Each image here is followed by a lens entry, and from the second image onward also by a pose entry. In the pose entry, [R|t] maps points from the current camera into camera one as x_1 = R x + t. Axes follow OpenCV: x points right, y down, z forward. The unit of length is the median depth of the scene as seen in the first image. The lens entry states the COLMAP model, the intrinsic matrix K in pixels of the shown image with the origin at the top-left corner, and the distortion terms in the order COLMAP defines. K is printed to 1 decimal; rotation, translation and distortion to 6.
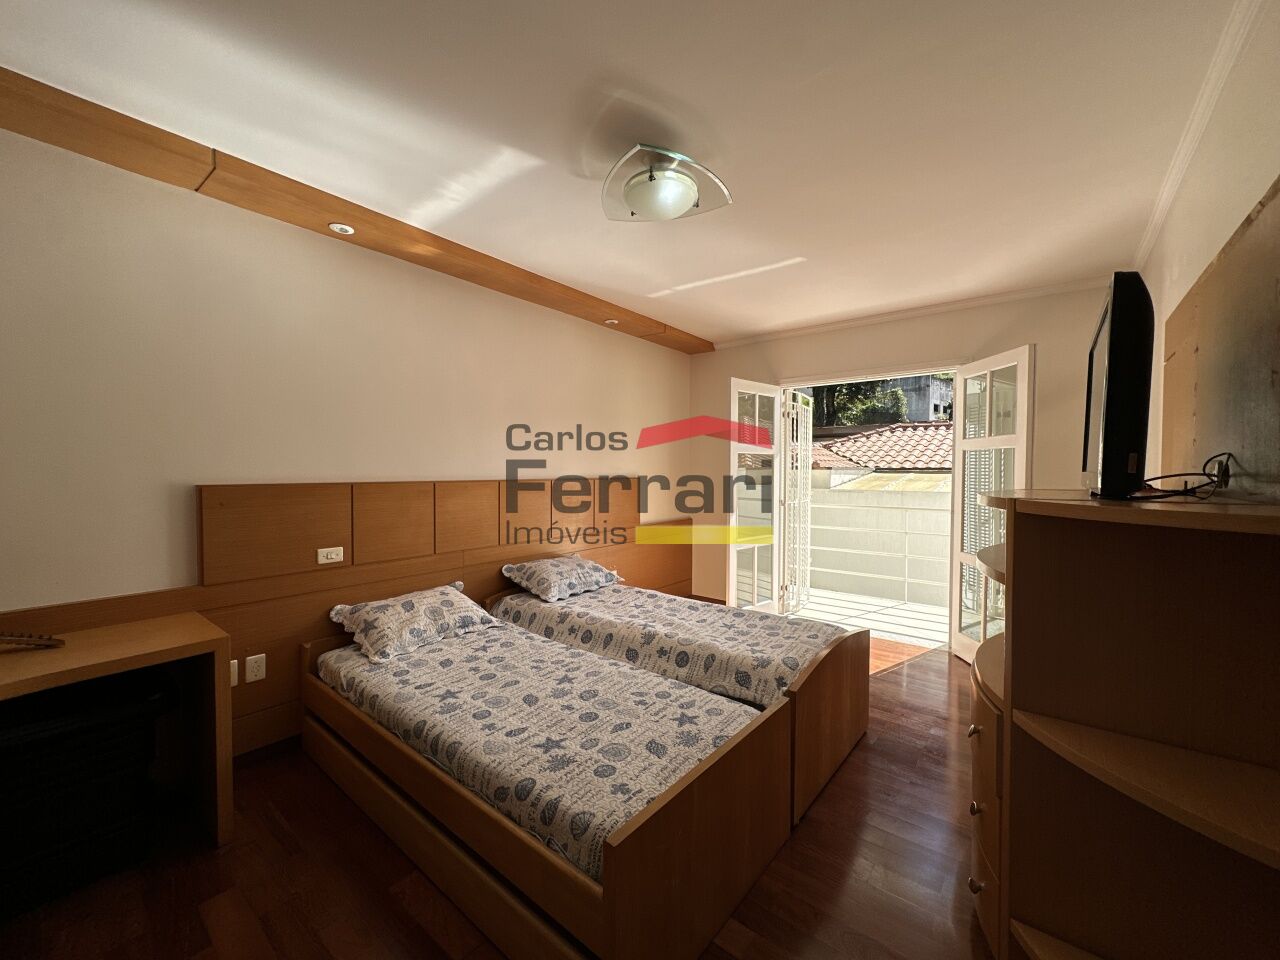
lens RADIAL K [[508.8, 0, 638.4], [0, 508.8, 478.9], [0, 0, 1]] dist [0.000666, 0.000532]
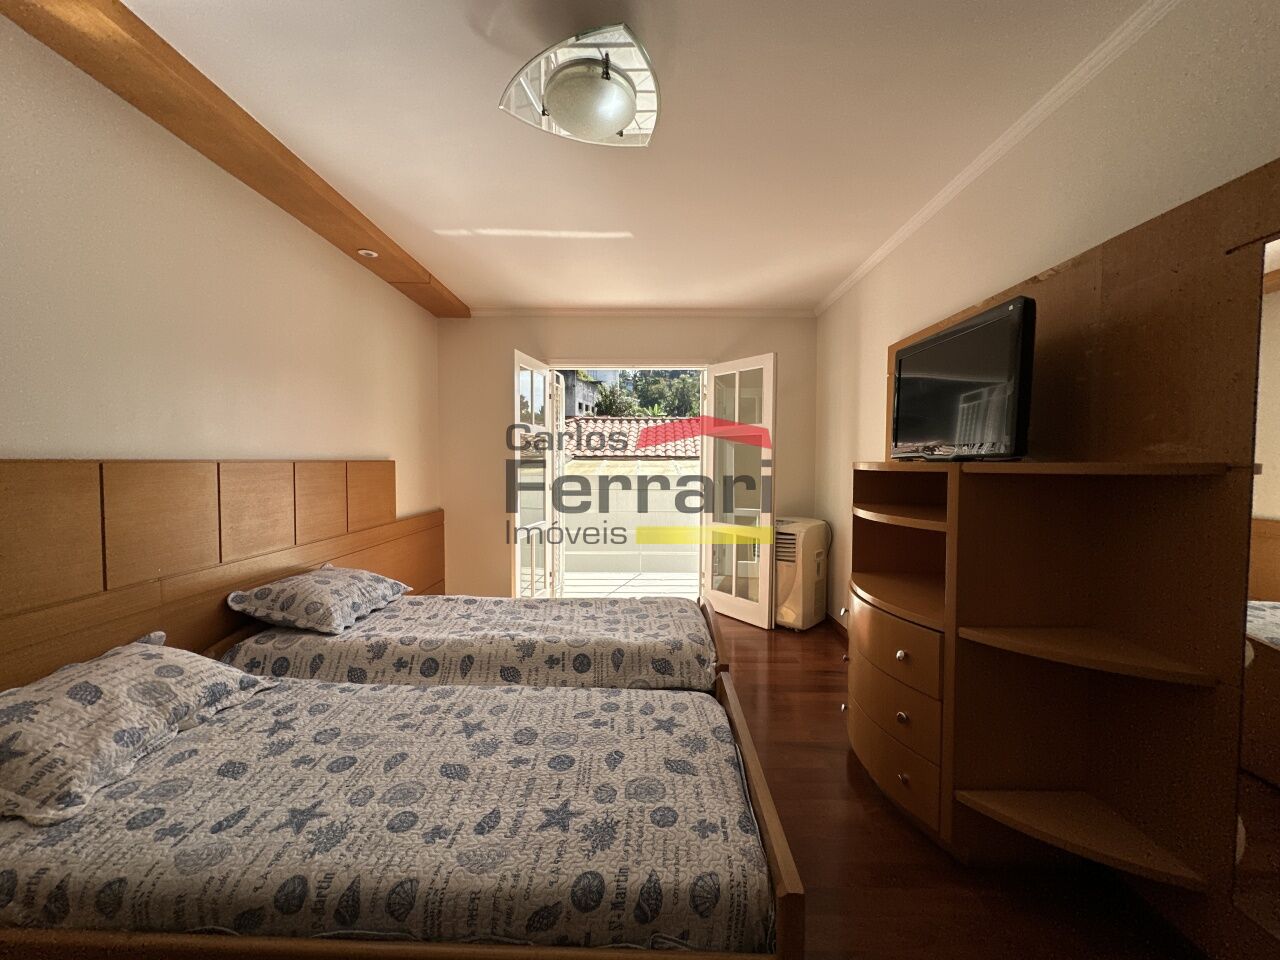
lens RADIAL K [[508.8, 0, 639.3], [0, 508.8, 480.5], [0, 0, 1]] dist [0.000666, 0.000532]
pose [[0.788853, -0.022345, 0.614176, -0.324840], [0.009019, 0.999652, 0.024786, 0.021482], [-0.614516, -0.014013, 0.788780, 0.237873]]
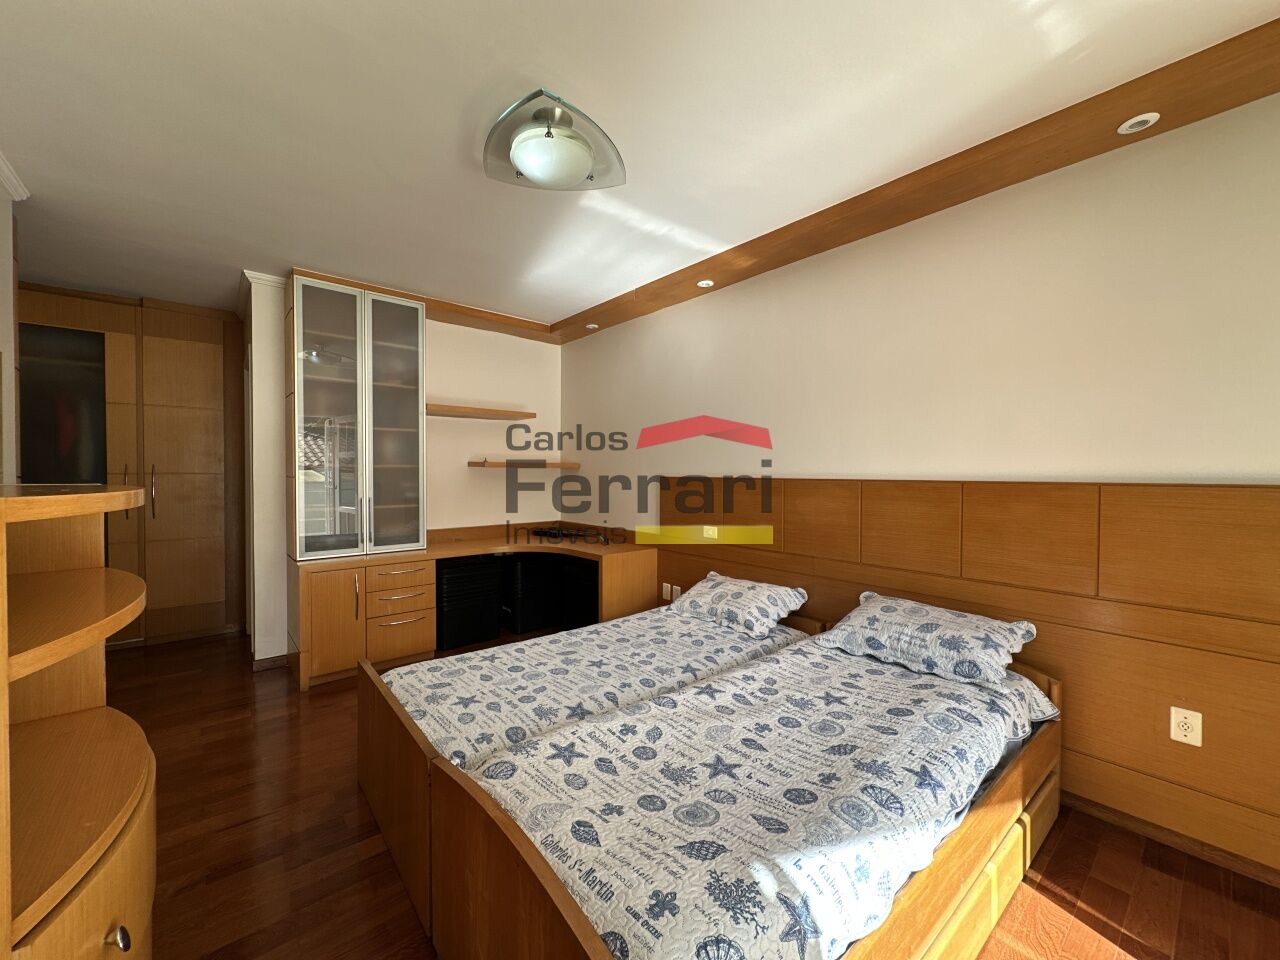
lens RADIAL K [[508.8, 0, 638.1], [0, 508.8, 482.5], [0, 0, 1]] dist [0.000666, 0.000532]
pose [[-0.187467, 0.018474, -0.982097, 0.716448], [-0.022424, 0.999482, 0.023081, -0.004029], [0.982015, 0.026349, -0.186956, 1.051717]]
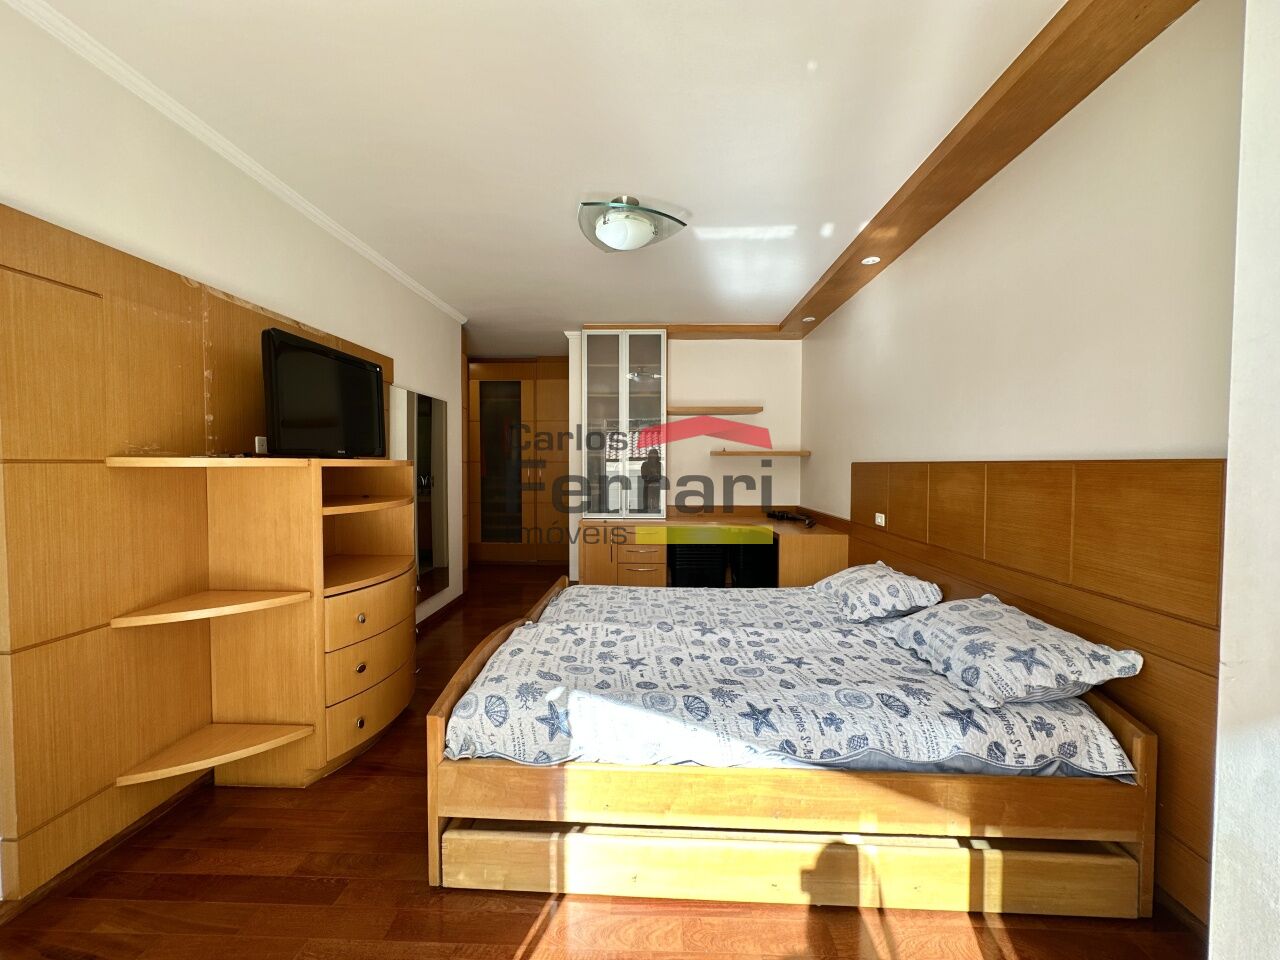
lens RADIAL K [[508.8, 0, 637.6], [0, 508.8, 477.1], [0, 0, 1]] dist [0.000666, 0.000532]
pose [[-0.799612, 0.013020, -0.600375, 0.622610], [-0.014168, 0.999078, 0.040537, 0.003730], [0.600349, 0.040920, -0.798690, 1.627561]]
